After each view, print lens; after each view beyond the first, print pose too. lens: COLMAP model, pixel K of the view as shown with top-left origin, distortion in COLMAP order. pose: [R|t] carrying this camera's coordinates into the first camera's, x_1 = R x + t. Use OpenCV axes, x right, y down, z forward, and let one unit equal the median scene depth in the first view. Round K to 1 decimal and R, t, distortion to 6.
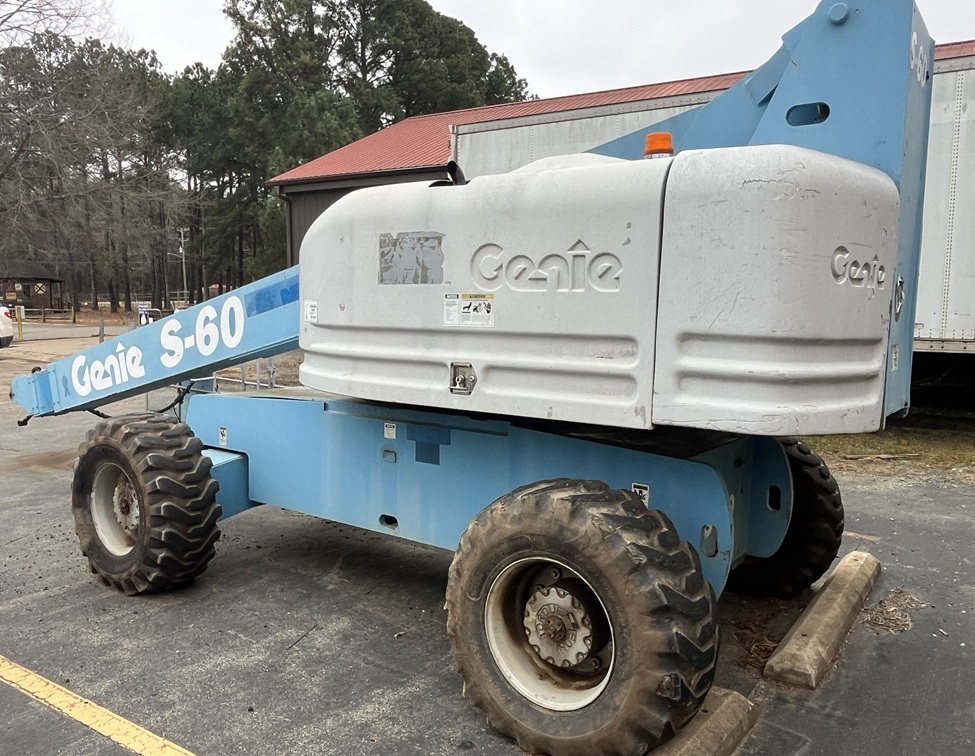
lens RADIAL K [[729.7, 0, 488.2], [0, 729.7, 377.8], [0, 0, 1]] dist [0.034811, -0.003424]
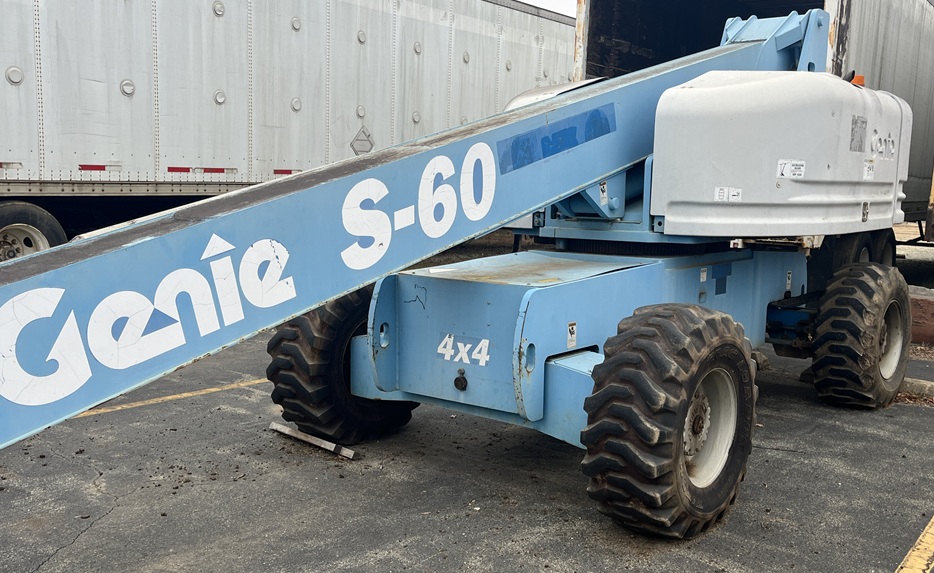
lens RADIAL K [[856.5, 0, 468.5], [0, 856.5, 287.4], [0, 0, 1]] dist [0.032041, 0.000000]
pose [[0.108863, -0.145237, 0.983389, -1.134542], [0.070913, 0.987883, 0.138051, -0.089096], [-0.991524, 0.054706, 0.117843, 0.920594]]
